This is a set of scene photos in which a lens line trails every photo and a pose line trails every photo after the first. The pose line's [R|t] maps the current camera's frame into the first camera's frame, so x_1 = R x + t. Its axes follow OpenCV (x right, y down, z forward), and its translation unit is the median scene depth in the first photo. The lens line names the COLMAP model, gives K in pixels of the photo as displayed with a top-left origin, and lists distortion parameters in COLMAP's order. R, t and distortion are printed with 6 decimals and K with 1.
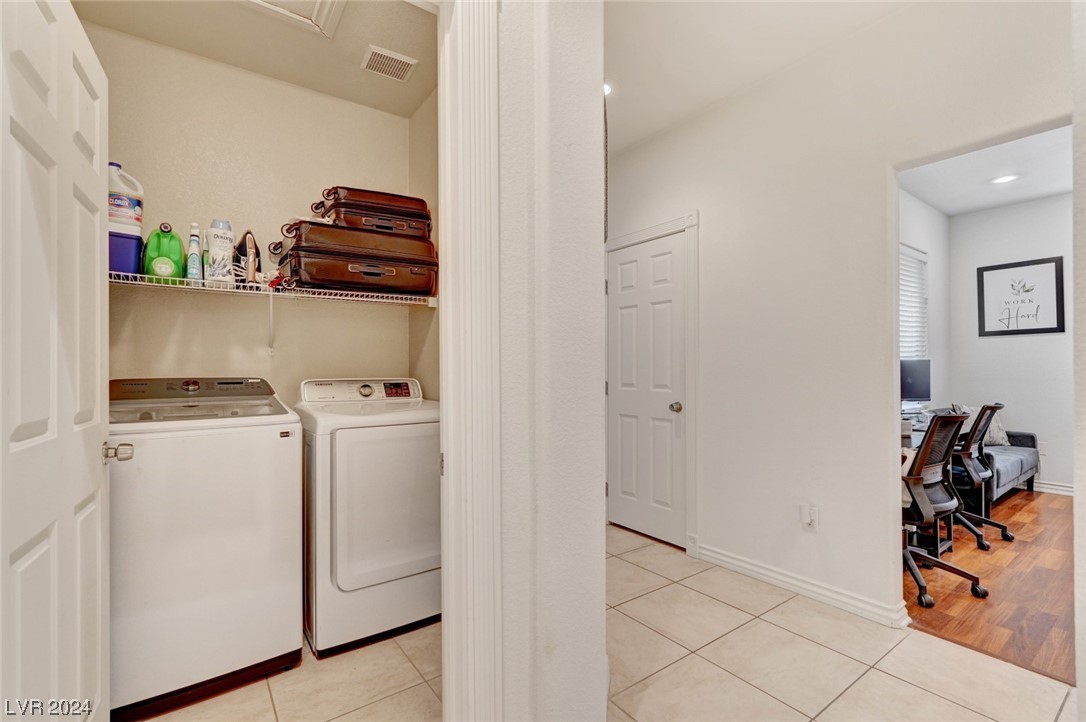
lens RADIAL K [[485.6, 0, 547.5], [0, 485.6, 364.2], [0, 0, 1]] dist [-0.002067, -0.000010]
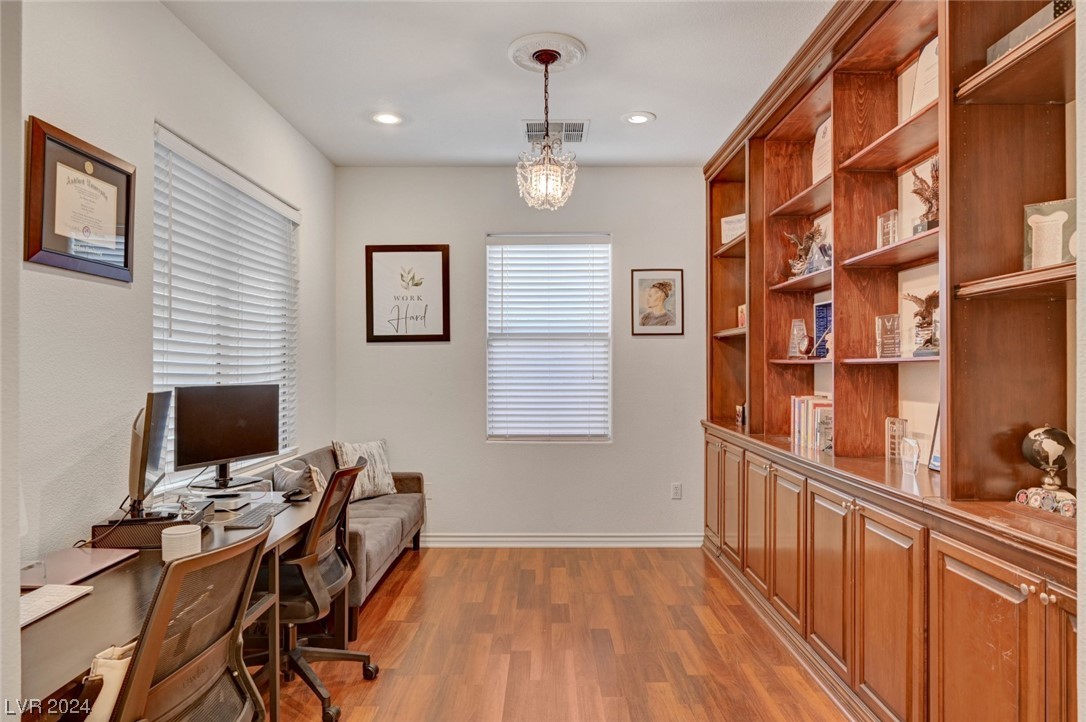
lens RADIAL K [[659.9, 0, 546.8], [0, 659.9, 364.0], [0, 0, 1]] dist [-0.003336, 0.000849]
pose [[0.592533, 0.004459, 0.805534, 0.300431], [-0.009779, 0.999951, 0.001658, -0.032976], [-0.805487, -0.008859, 0.592548, 0.239263]]
